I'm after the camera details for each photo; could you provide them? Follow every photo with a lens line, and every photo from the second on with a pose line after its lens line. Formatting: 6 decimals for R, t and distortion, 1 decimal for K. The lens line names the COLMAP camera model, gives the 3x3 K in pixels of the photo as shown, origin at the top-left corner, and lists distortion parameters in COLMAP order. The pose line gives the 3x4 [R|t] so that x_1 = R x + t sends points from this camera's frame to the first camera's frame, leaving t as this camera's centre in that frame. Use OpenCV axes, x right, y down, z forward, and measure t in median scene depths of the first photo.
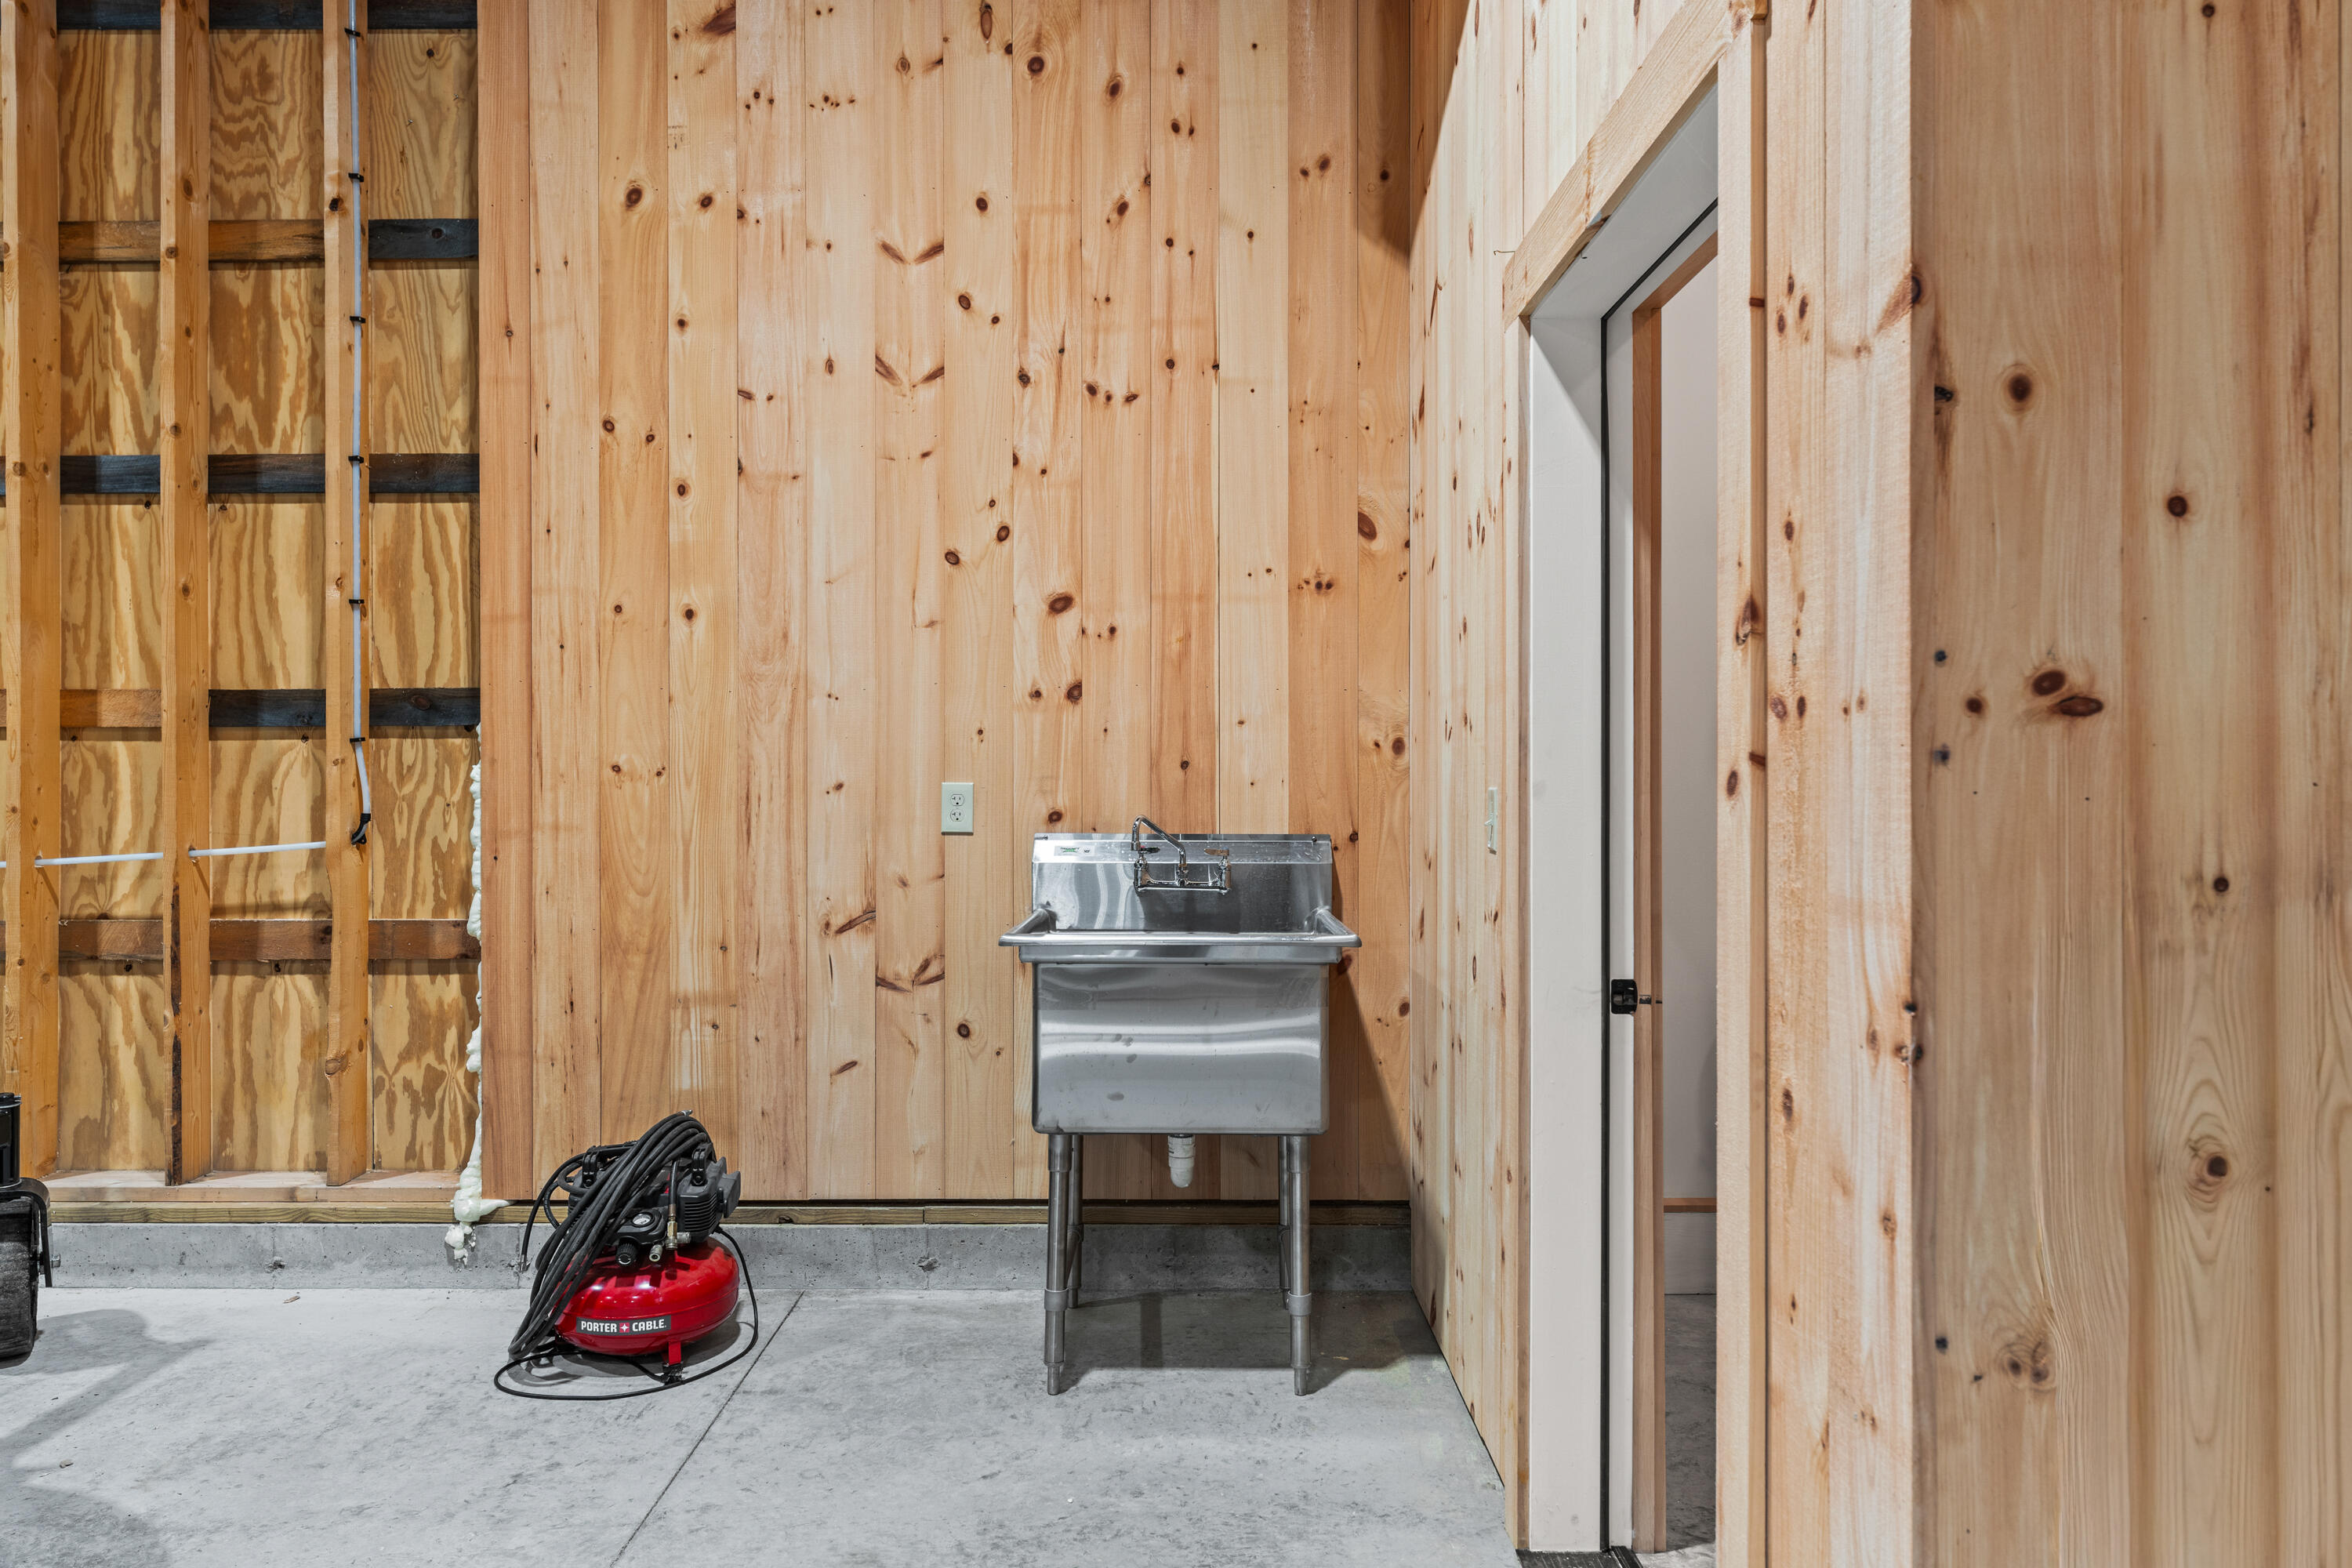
lens RADIAL K [[1644.4, 0, 1164.8], [0, 1644.4, 840.5], [0, 0, 1]] dist [-0.002229, -0.001203]
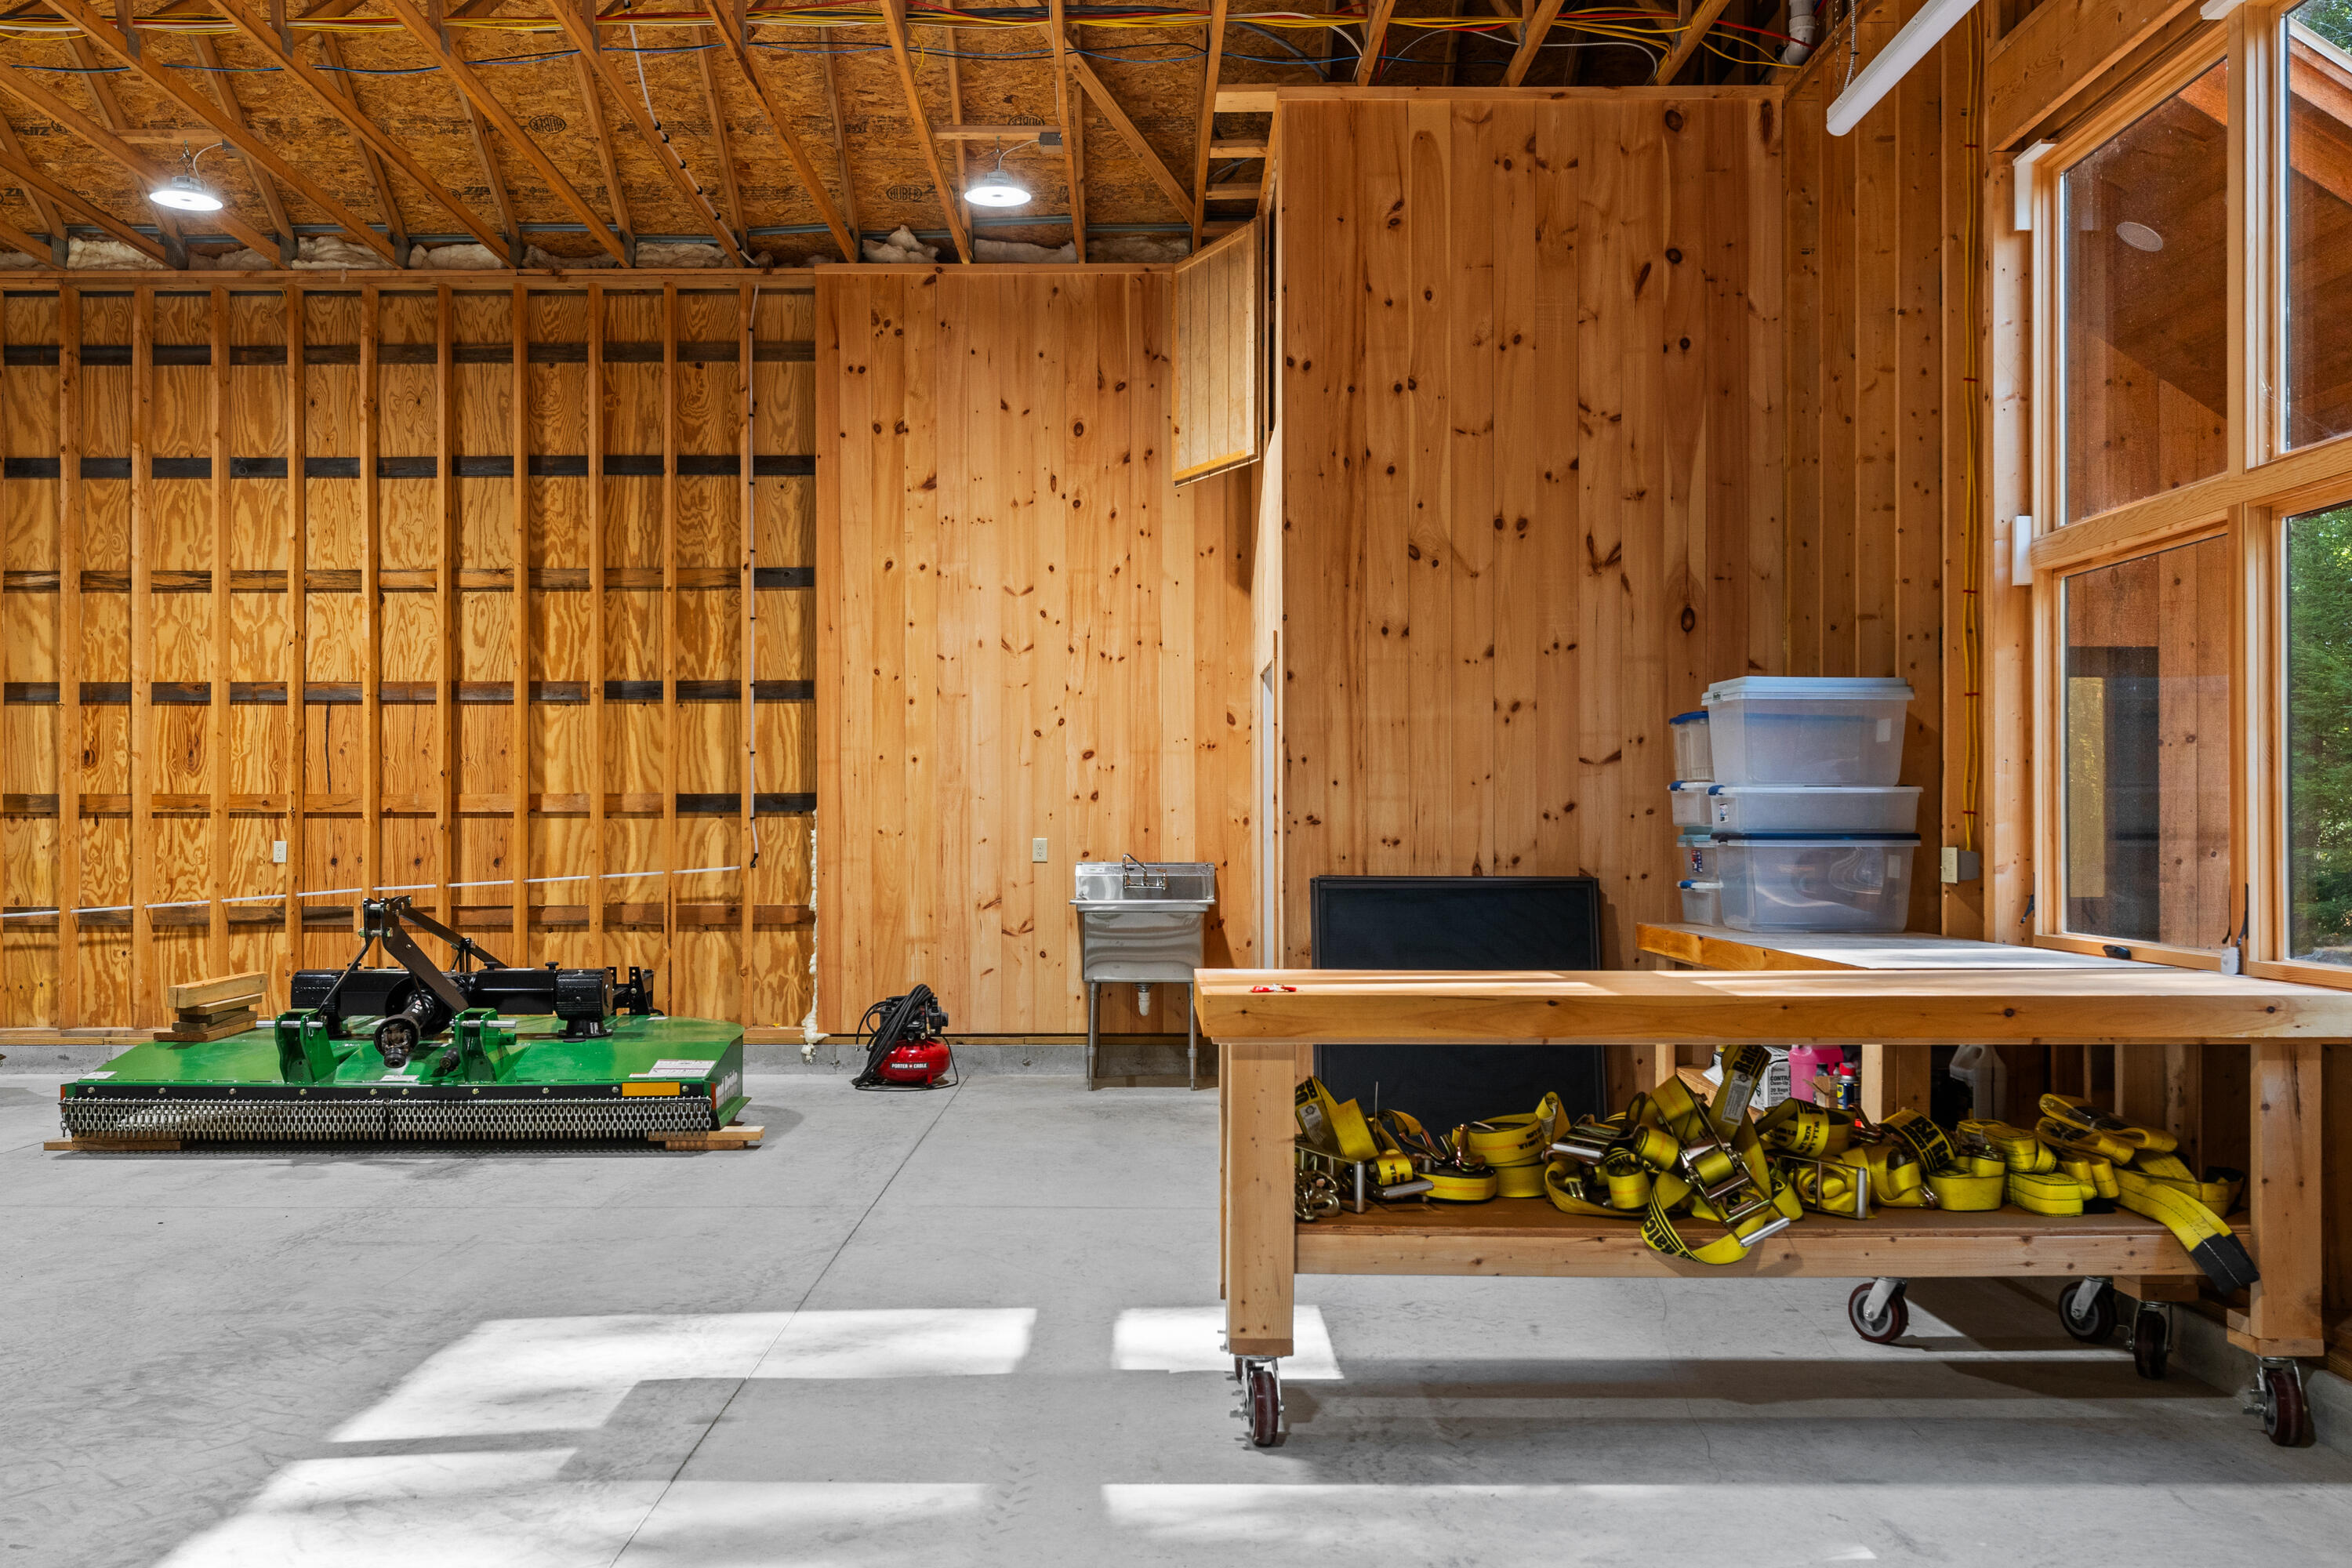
lens RADIAL K [[1644.4, 0, 1164.8], [0, 1644.4, 840.5], [0, 0, 1]] dist [-0.002229, -0.001203]
pose [[0.999888, -0.000663, 0.014961, 0.004149], [0.001182, 0.999397, -0.034699, 0.041541], [-0.014929, 0.034713, 0.999286, -1.129555]]
